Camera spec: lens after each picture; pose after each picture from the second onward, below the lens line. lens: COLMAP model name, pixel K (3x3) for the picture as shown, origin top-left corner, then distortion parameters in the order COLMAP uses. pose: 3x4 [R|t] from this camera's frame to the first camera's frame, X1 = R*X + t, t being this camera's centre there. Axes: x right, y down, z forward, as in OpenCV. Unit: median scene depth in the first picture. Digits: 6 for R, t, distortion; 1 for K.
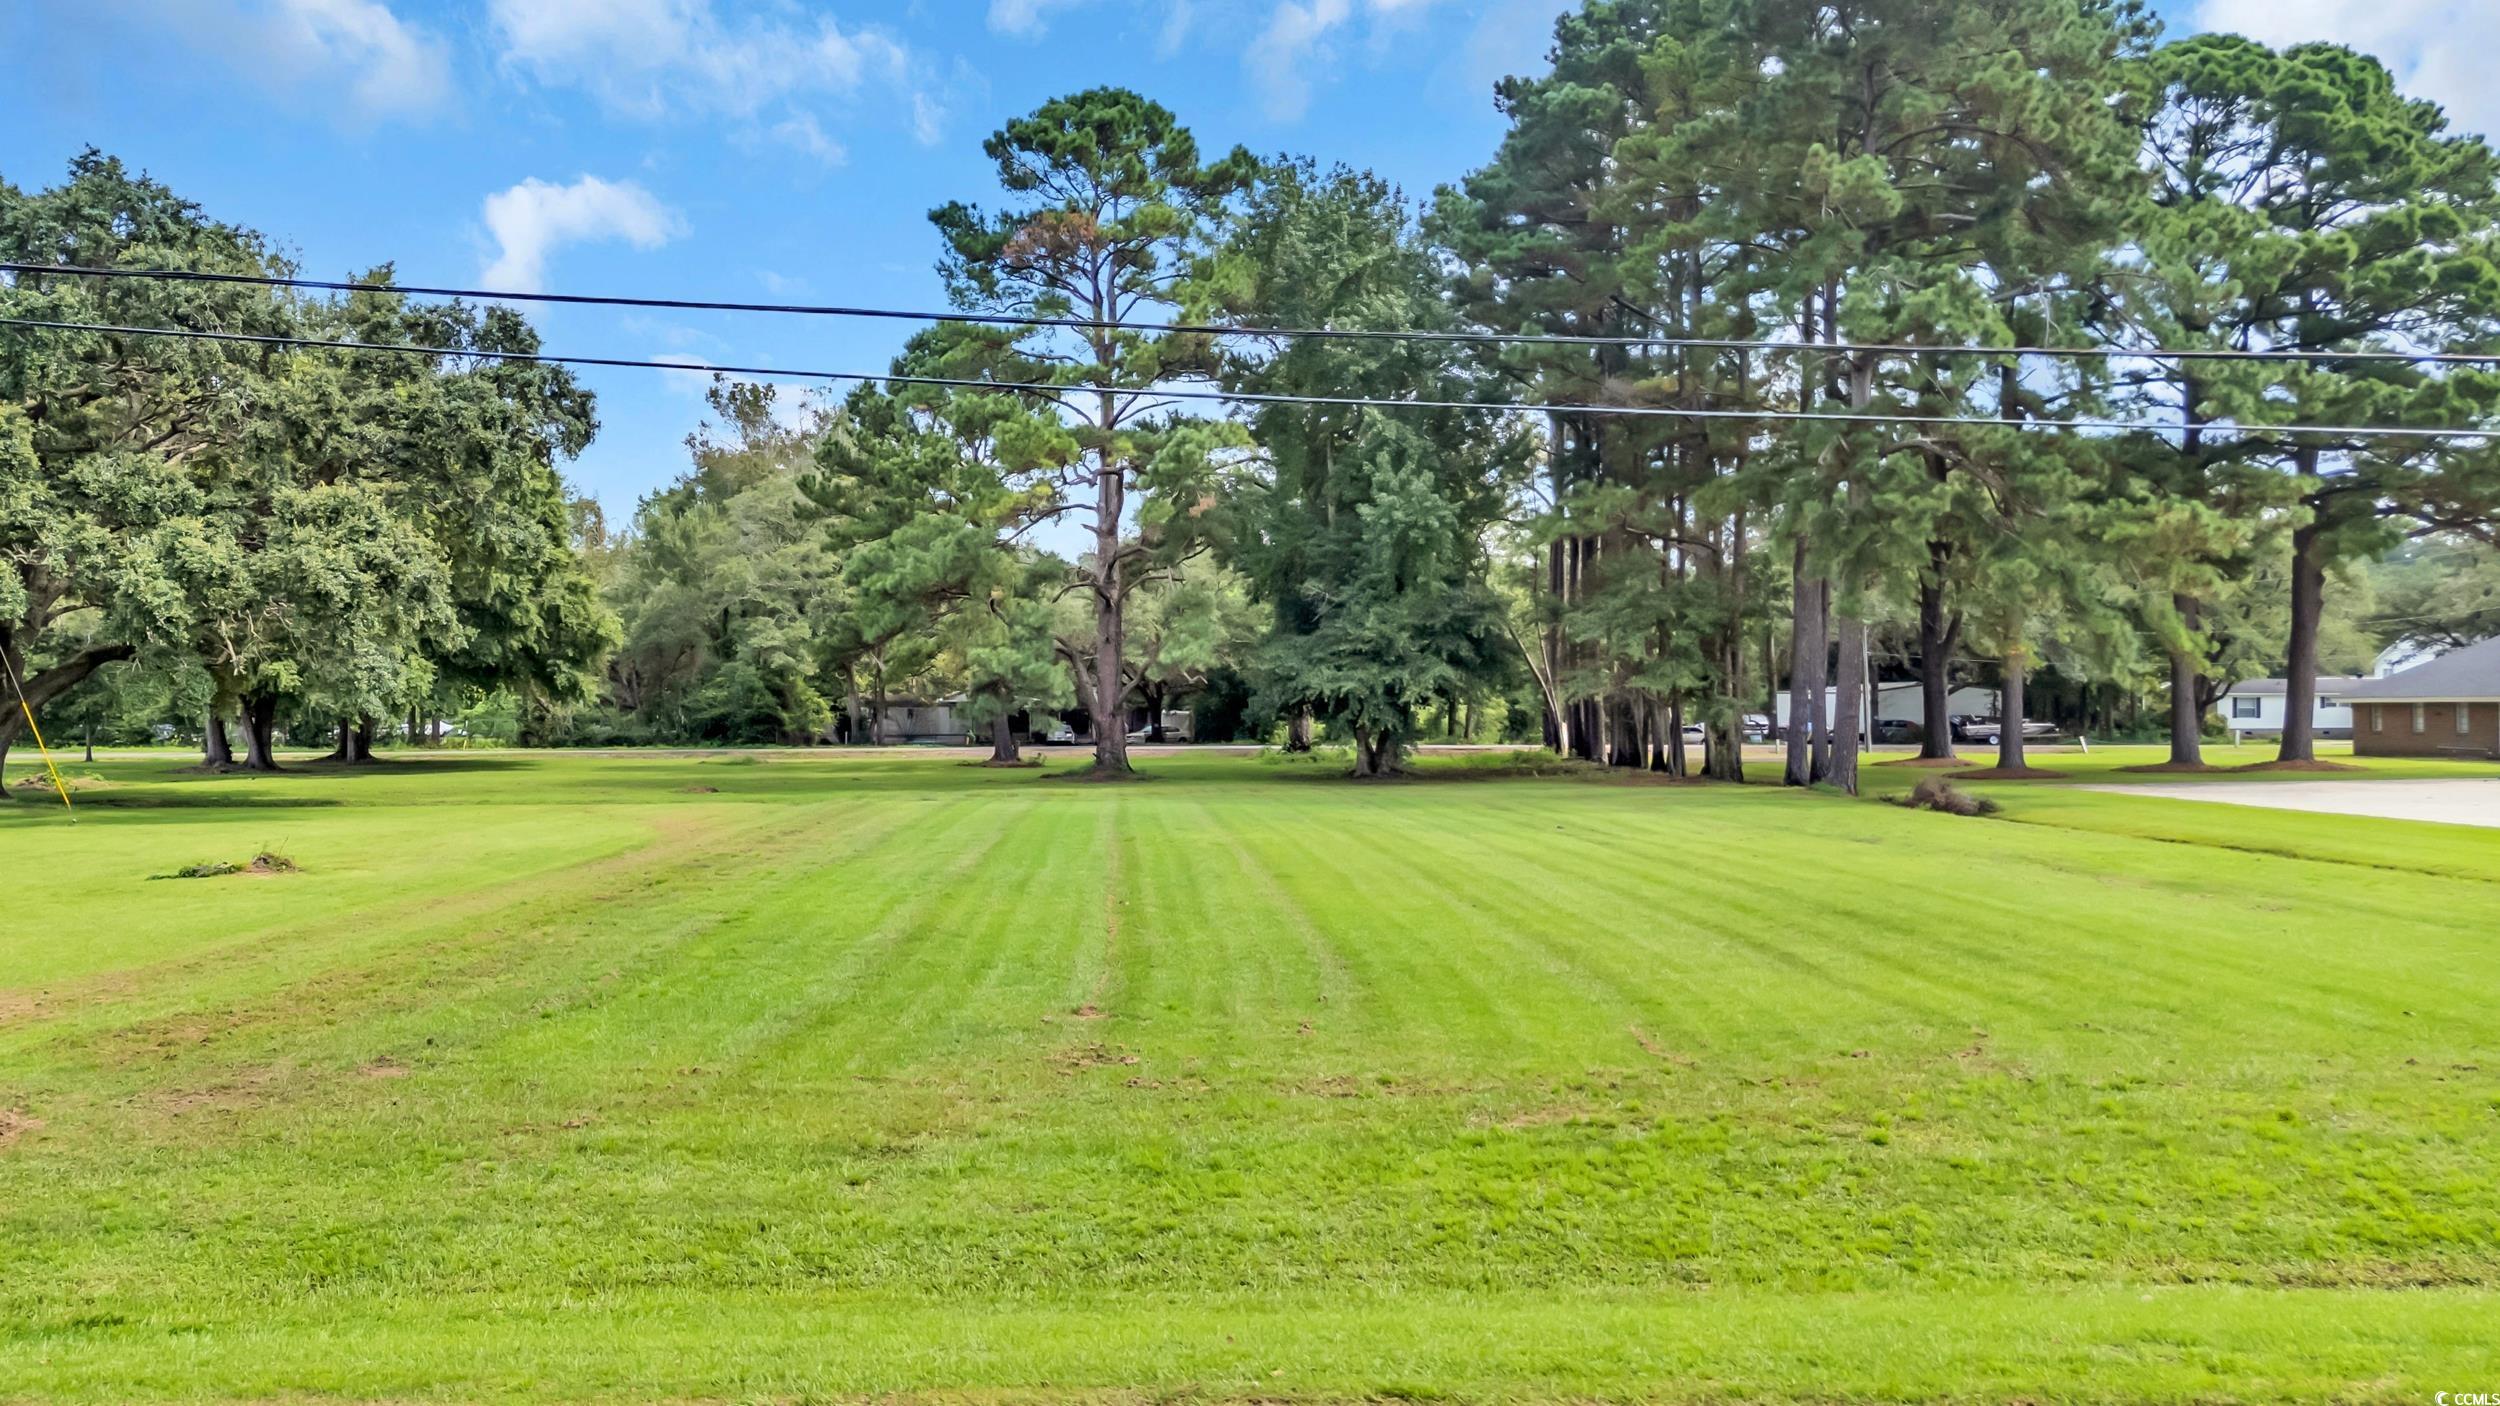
lens RADIAL K [[1851.3, 0, 1250.0], [0, 1851.3, 703.0], [0, 0, 1]] dist [0.062891, -0.046801]
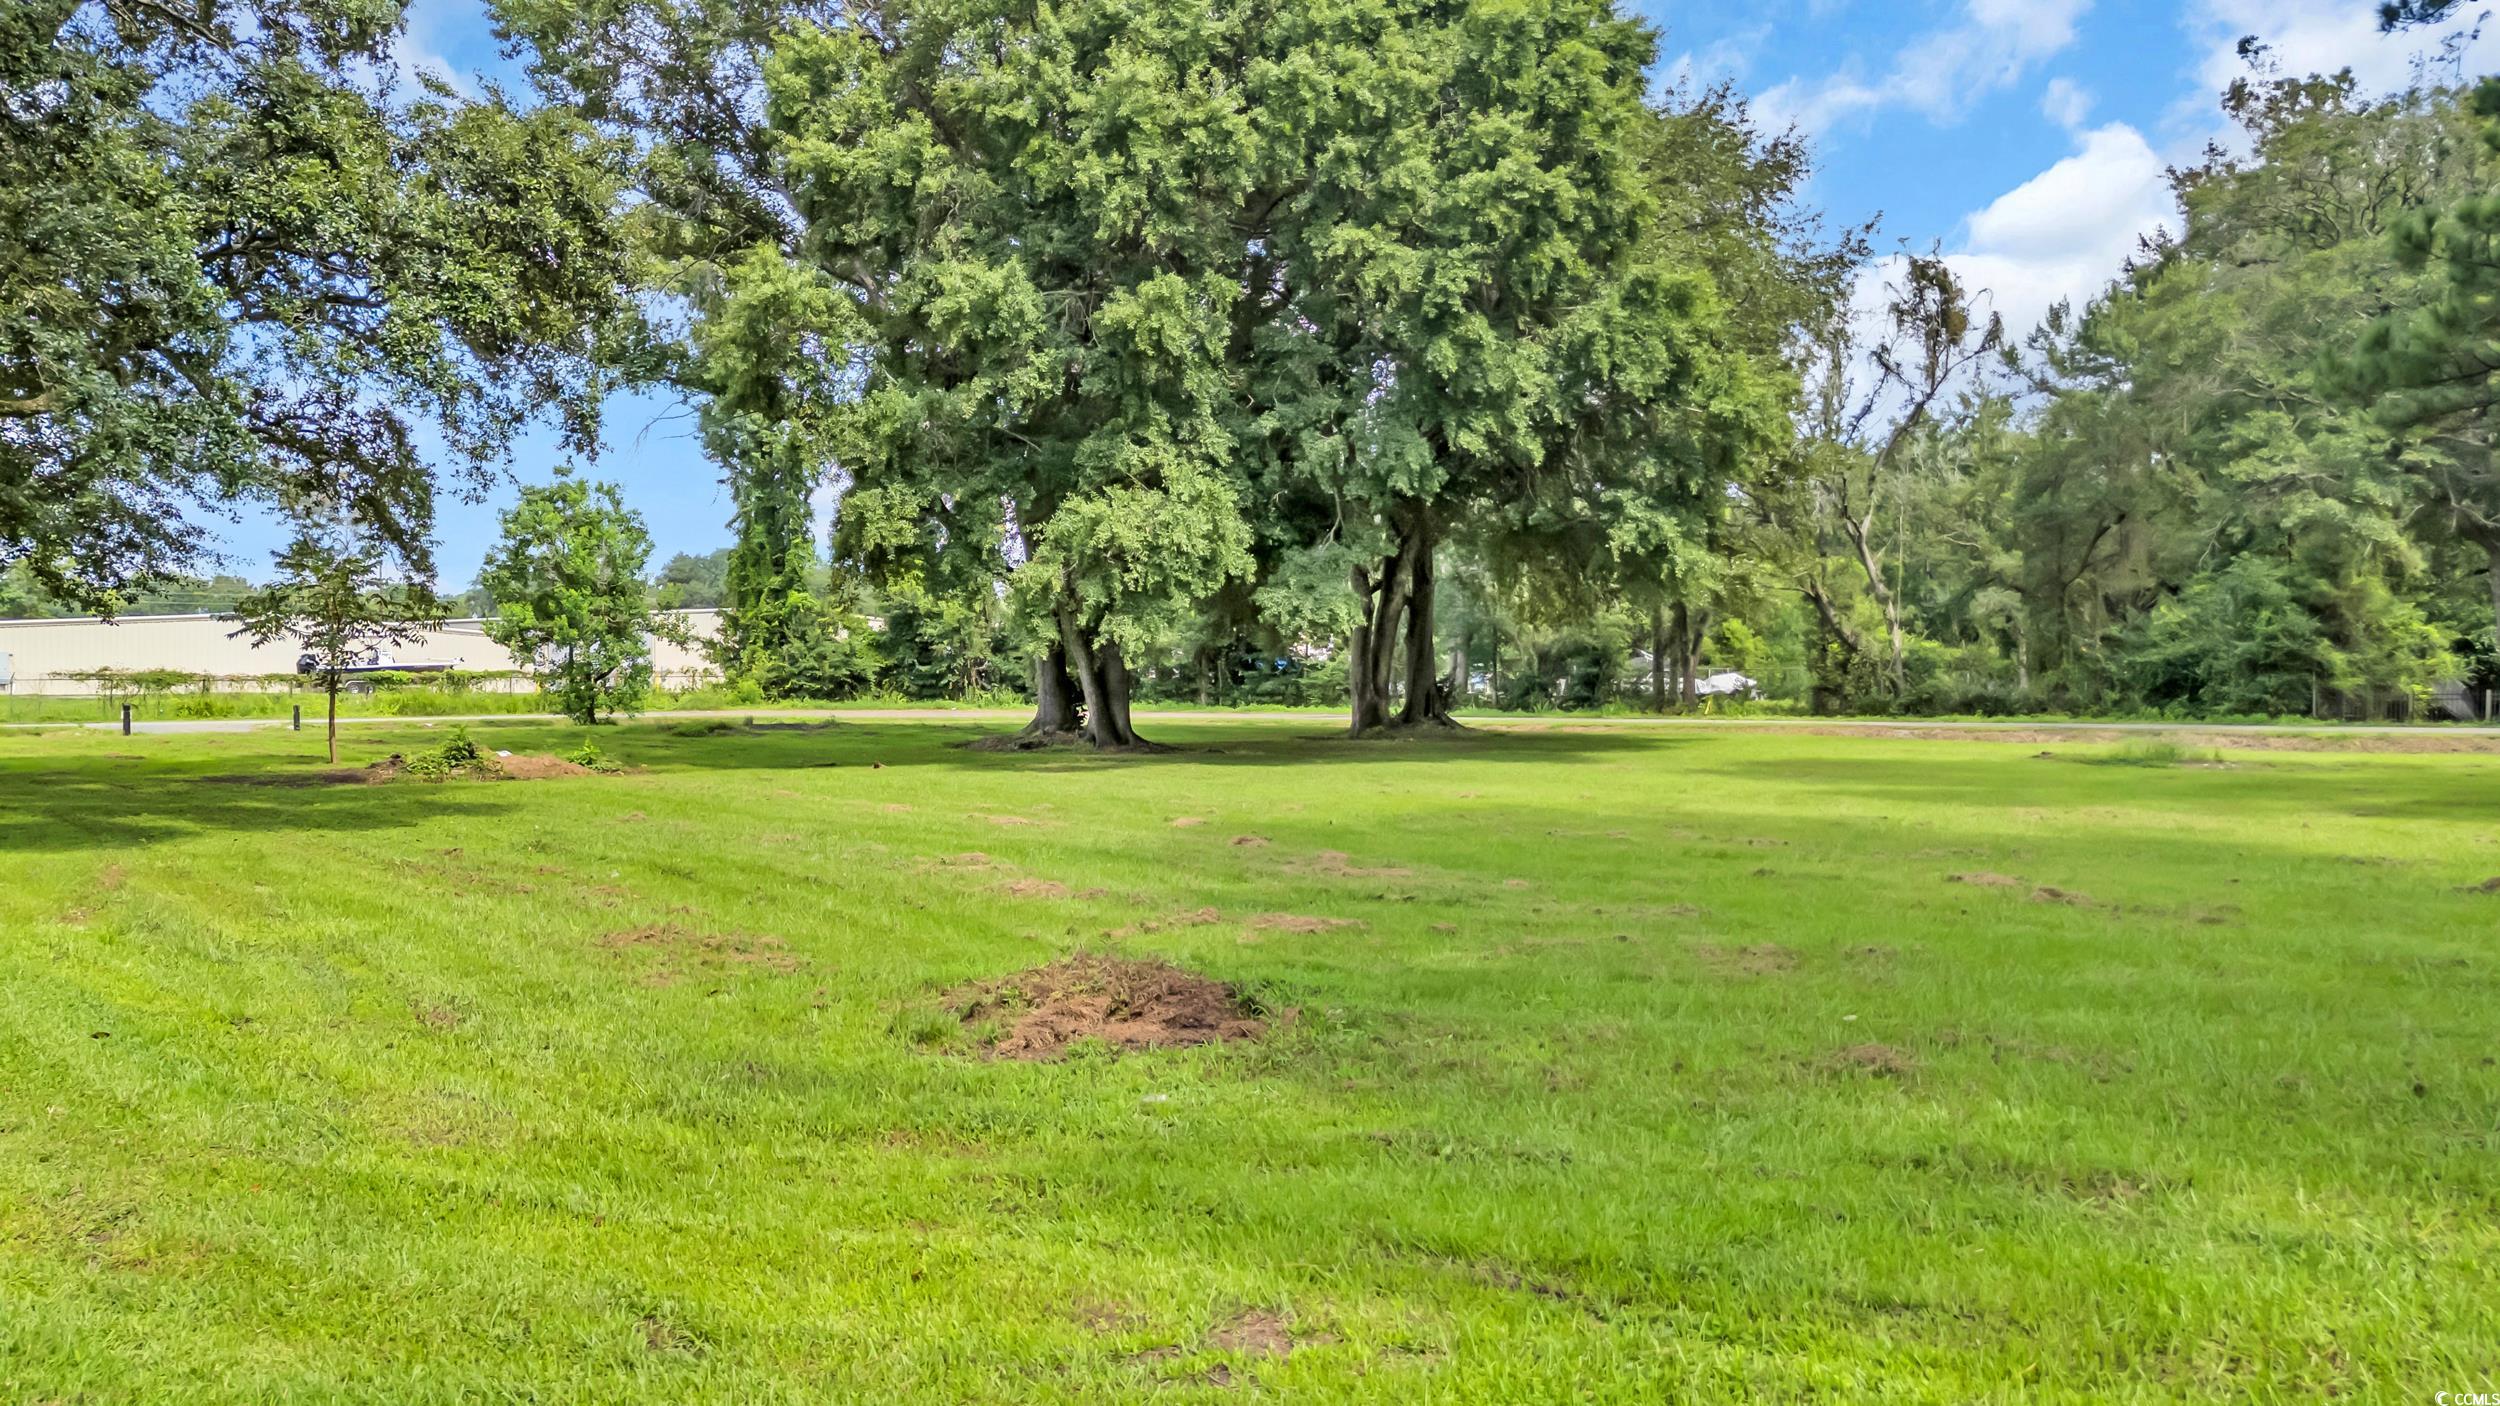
lens RADIAL K [[1851.3, 0, 1250.0], [0, 1851.3, 703.0], [0, 0, 1]] dist [0.062891, -0.046801]
pose [[0.701824, 0.012561, -0.712240, -0.106266], [0.000051, 0.999844, 0.017683, 0.010189], [0.712351, -0.012447, 0.701713, 0.478468]]
